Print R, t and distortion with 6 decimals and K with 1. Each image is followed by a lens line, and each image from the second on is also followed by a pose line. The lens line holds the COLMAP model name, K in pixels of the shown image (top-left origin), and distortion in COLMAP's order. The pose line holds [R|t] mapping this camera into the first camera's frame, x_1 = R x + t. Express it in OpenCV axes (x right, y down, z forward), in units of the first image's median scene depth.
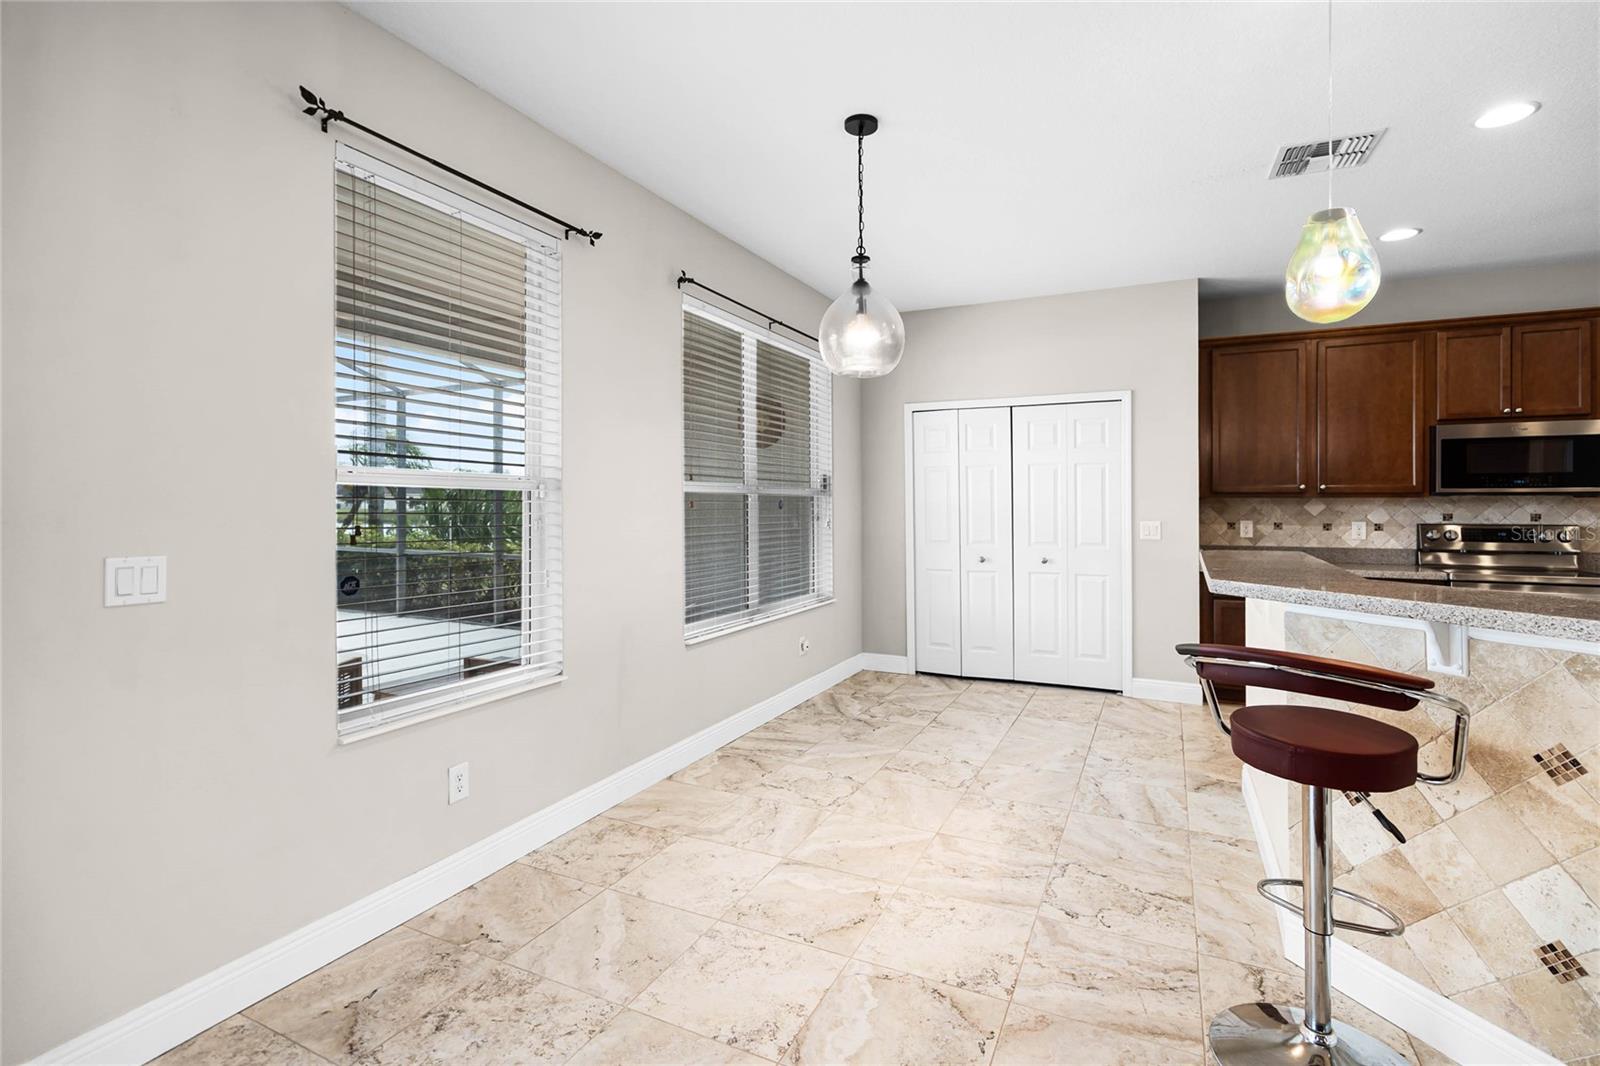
lens RADIAL K [[739.1, 0, 800.0], [0, 739.1, 499.3], [0, 0, 1]] dist [0.000165, 0.001396]
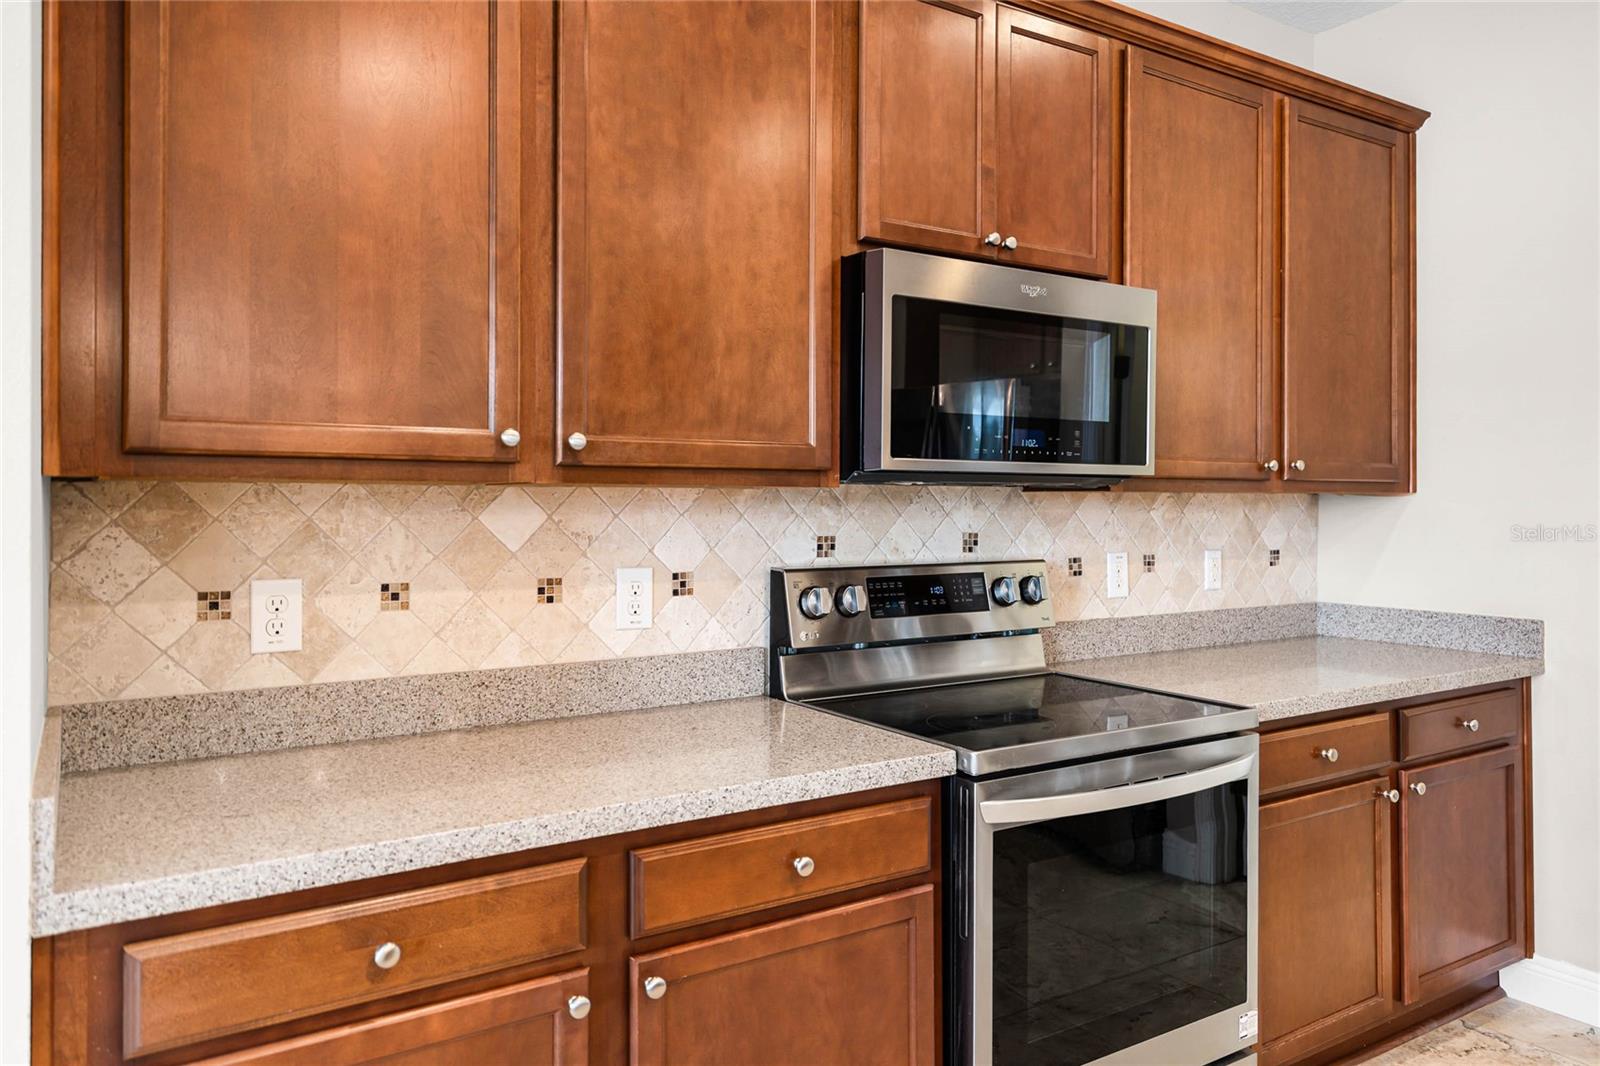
lens RADIAL K [[1126.9, 0, 799.3], [0, 1126.9, 488.6], [0, 0, 1]] dist [0.001963, 0.001297]
pose [[0.522154, 0.011729, 0.852771, 0.586174], [-0.006441, 0.999931, -0.009810, 0.003820], [-0.852827, -0.000370, 0.522194, 1.023212]]
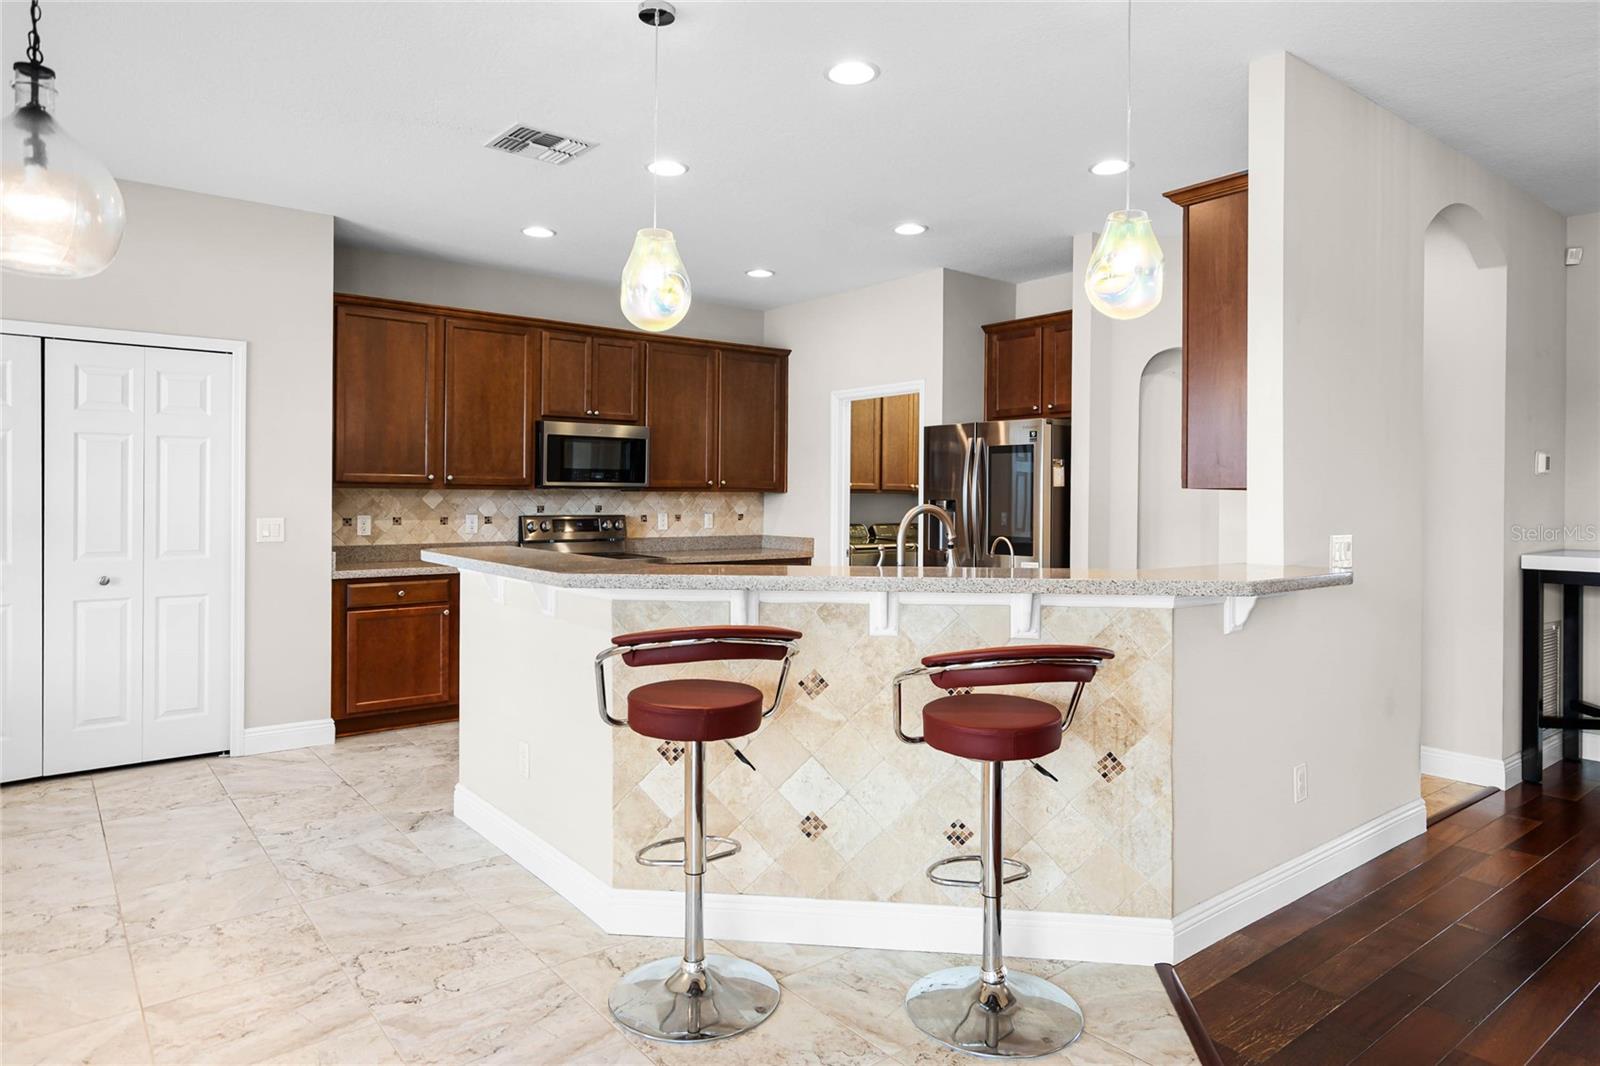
lens RADIAL K [[974.5, 0, 802.5], [0, 974.5, 489.4], [0, 0, 1]] dist [0.019842, -0.002978]
pose [[0.436460, 0.010016, 0.899668, -0.277525], [-0.010726, 0.999925, -0.005928, 0.000797], [-0.899660, -0.007062, 0.436535, 0.095740]]
